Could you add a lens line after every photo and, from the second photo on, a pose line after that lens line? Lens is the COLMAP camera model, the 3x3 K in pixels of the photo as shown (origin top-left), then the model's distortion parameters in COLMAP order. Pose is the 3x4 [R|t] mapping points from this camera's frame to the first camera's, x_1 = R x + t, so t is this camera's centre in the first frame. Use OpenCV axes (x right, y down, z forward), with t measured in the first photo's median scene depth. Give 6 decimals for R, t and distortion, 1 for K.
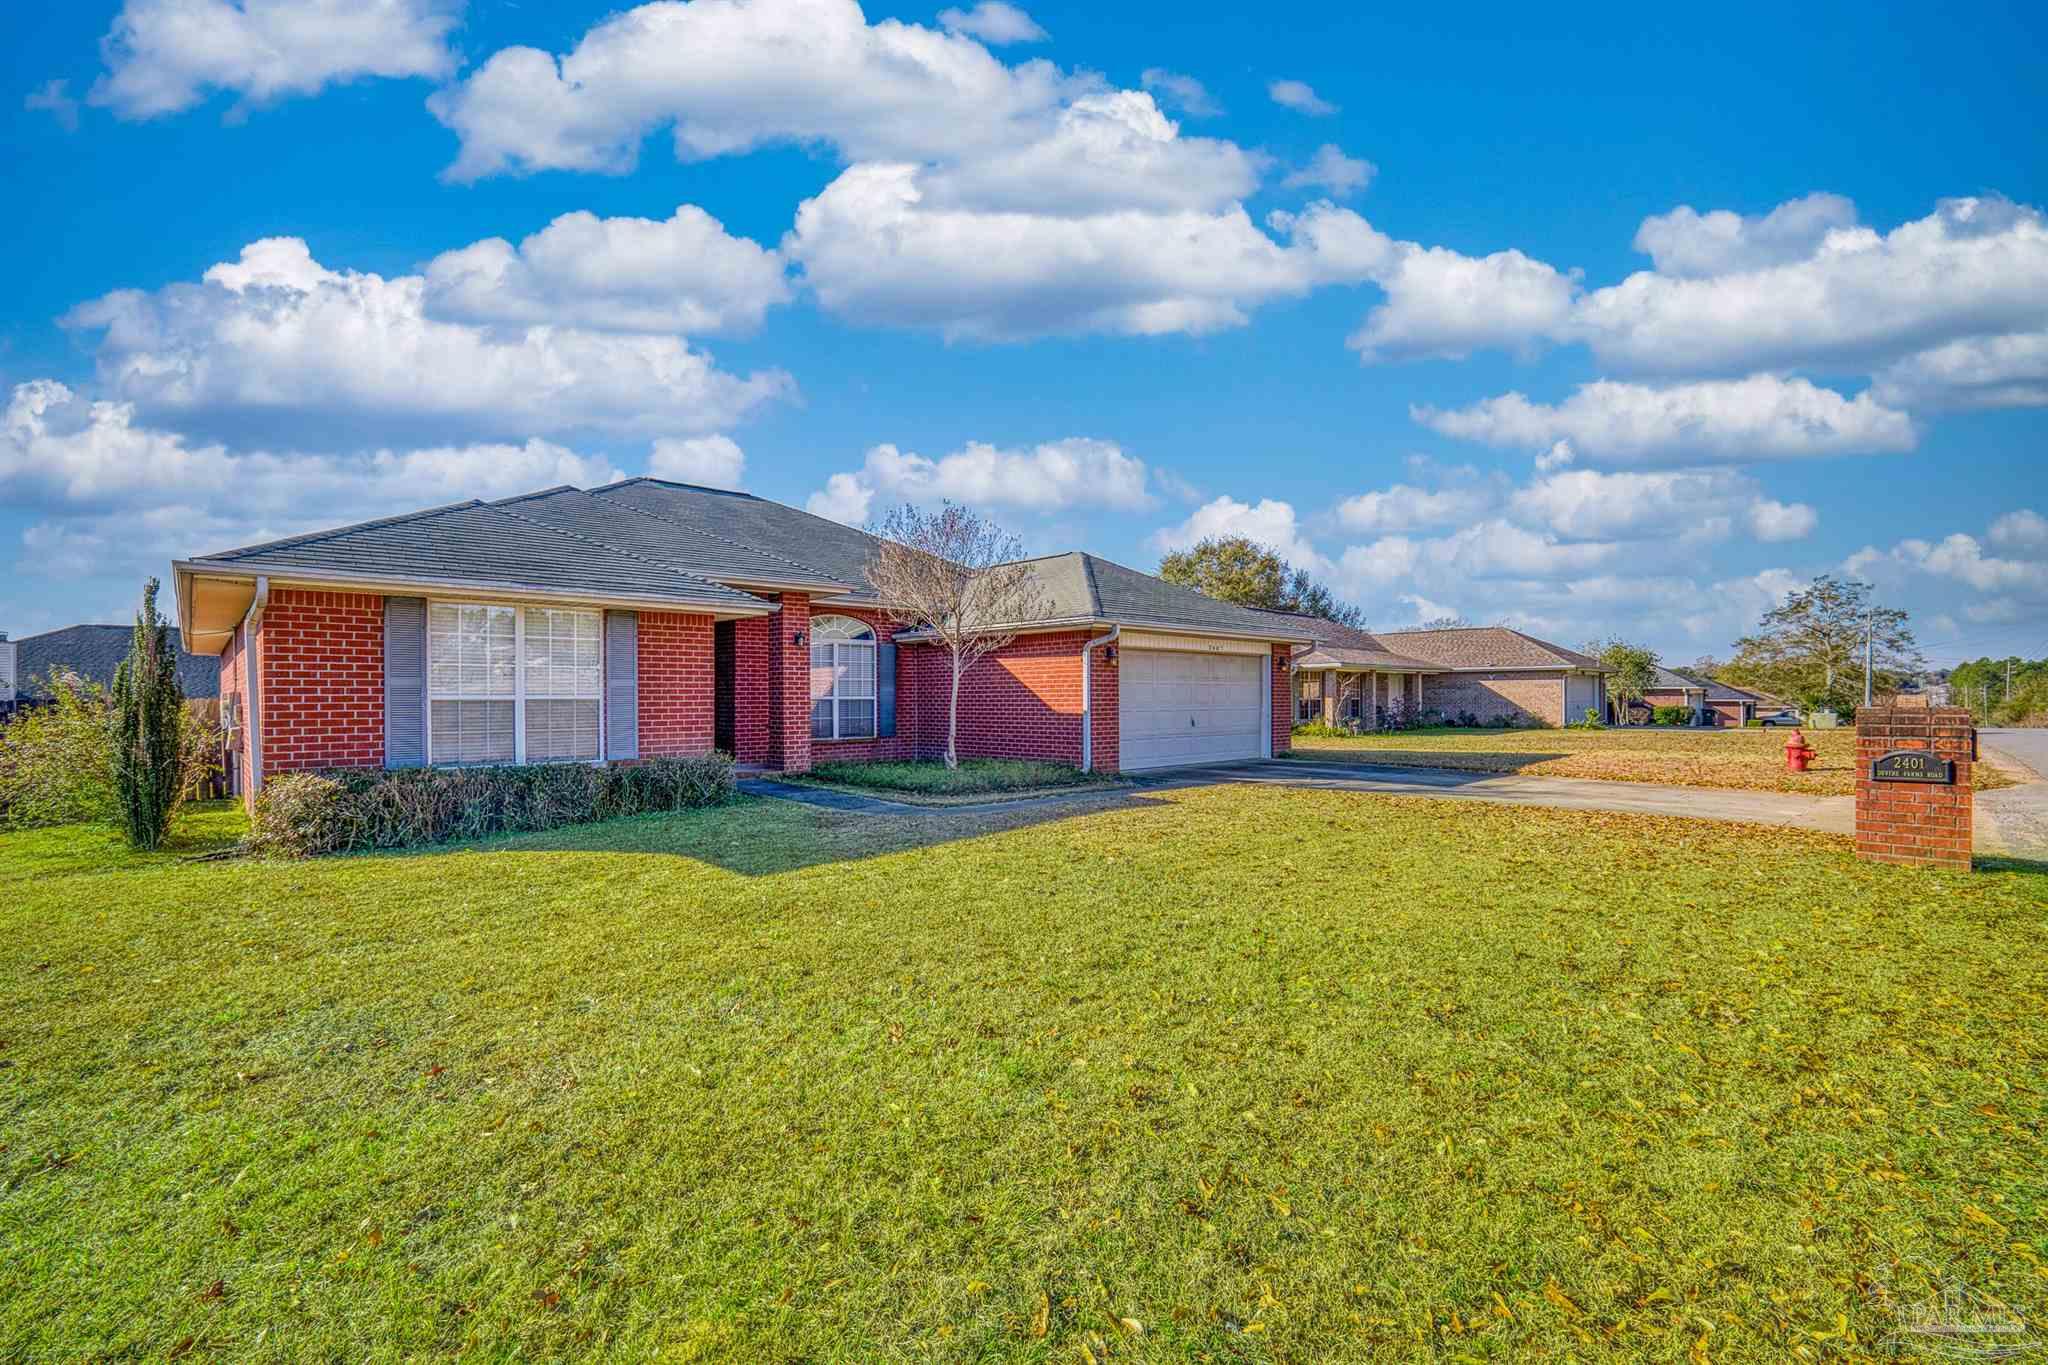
lens RADIAL K [[882.7, 0, 1024.4], [0, 882.7, 695.6], [0, 0, 1]] dist [0.003739, 0.000227]
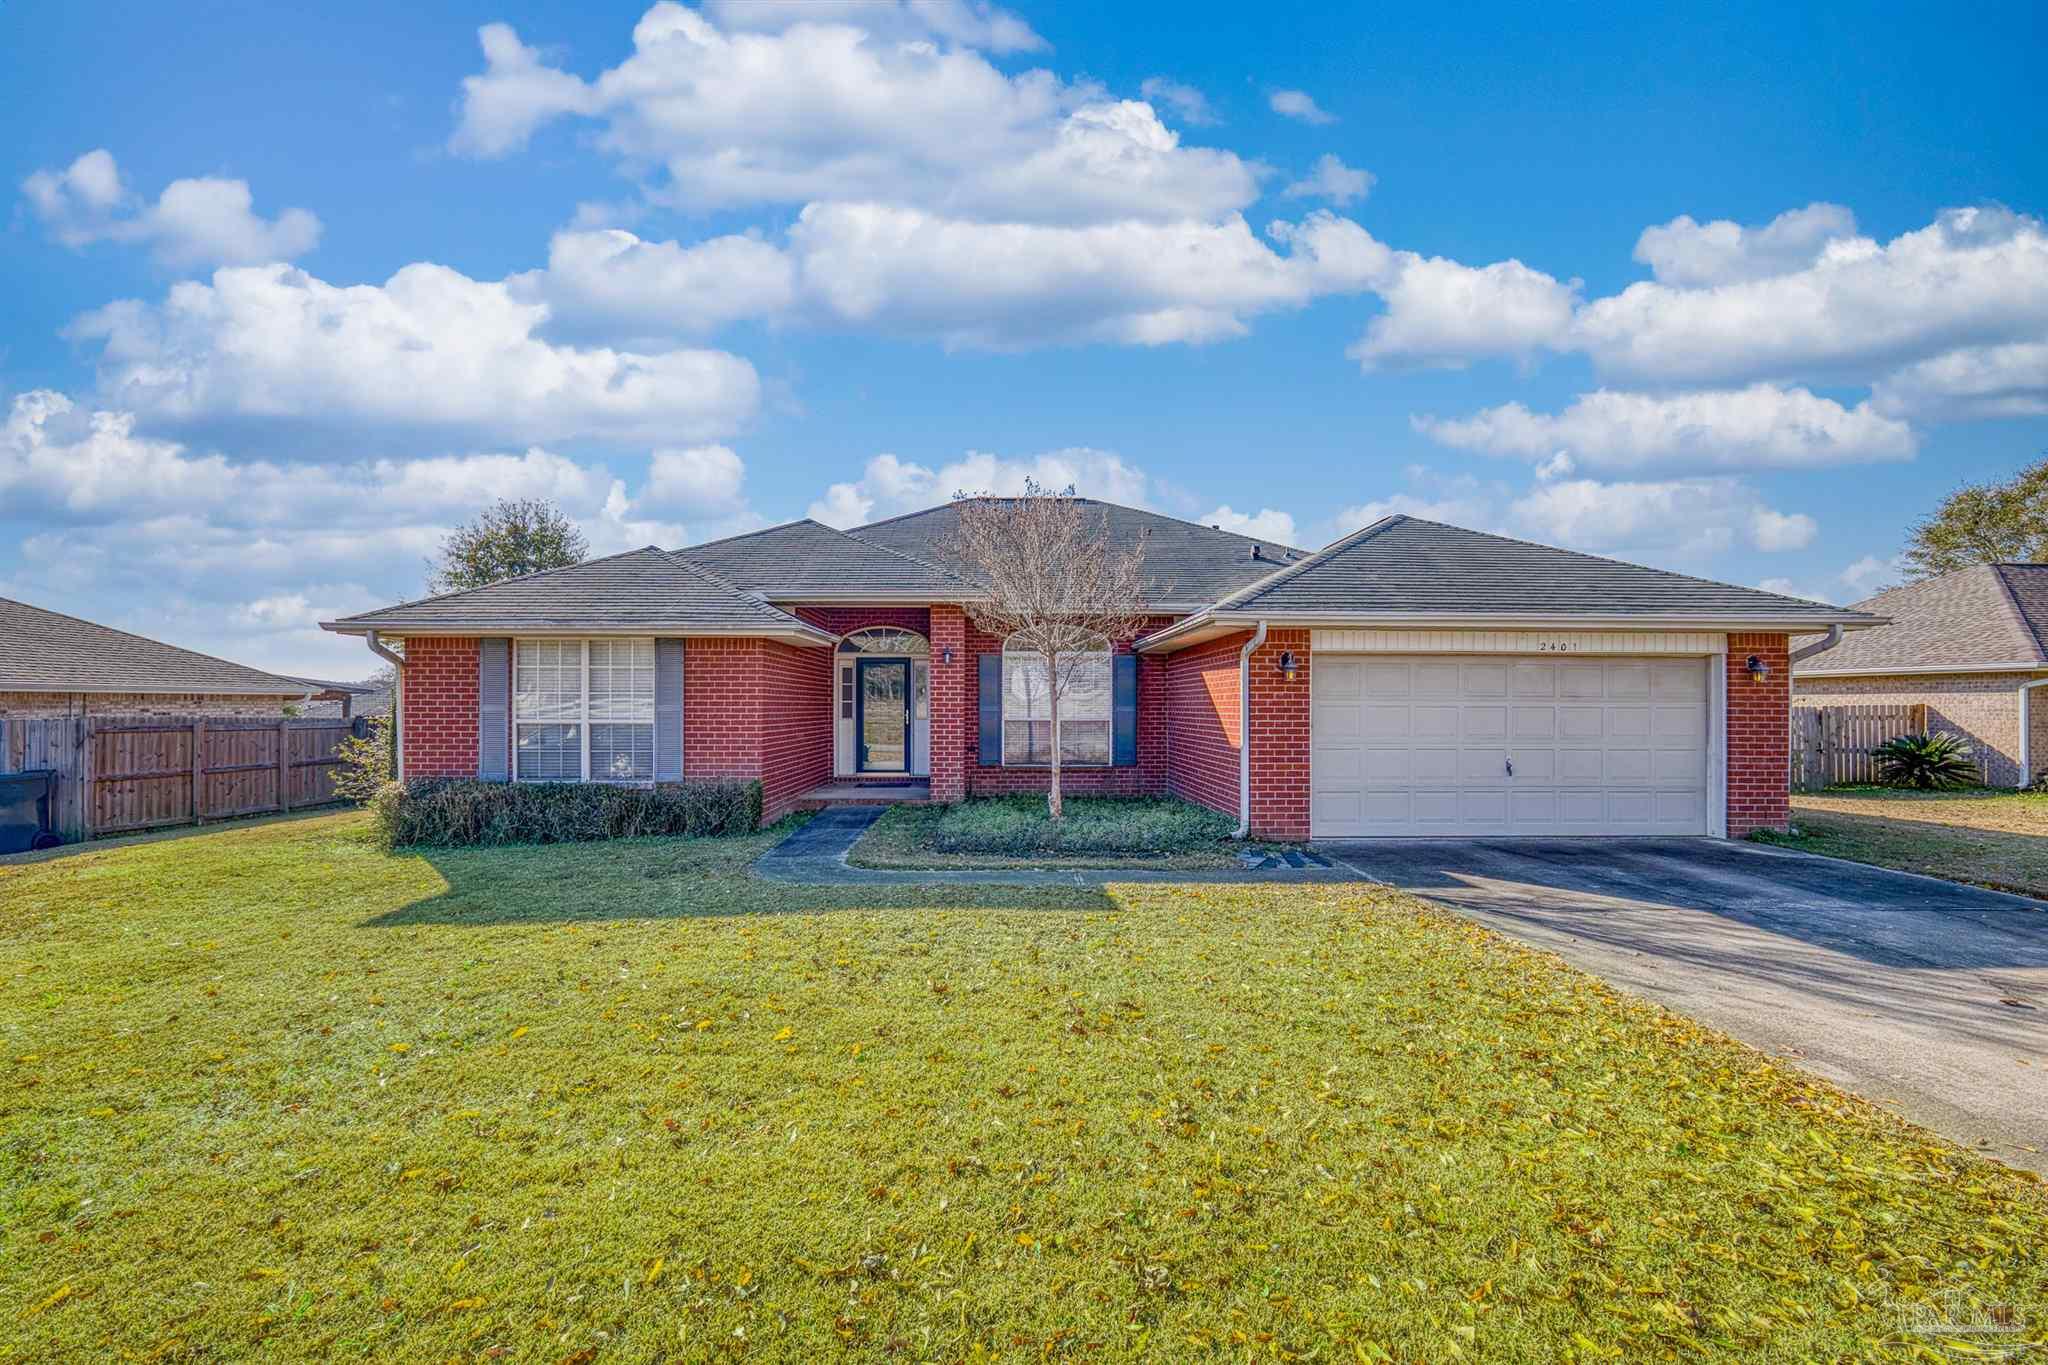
lens RADIAL K [[882.7, 0, 1024.4], [0, 882.7, 695.6], [0, 0, 1]] dist [0.003739, 0.000227]
pose [[0.747000, -0.000432, -0.664824, 0.502009], [-0.005226, 0.999965, -0.006522, -0.022386], [0.664803, 0.008346, 0.746972, 0.456094]]
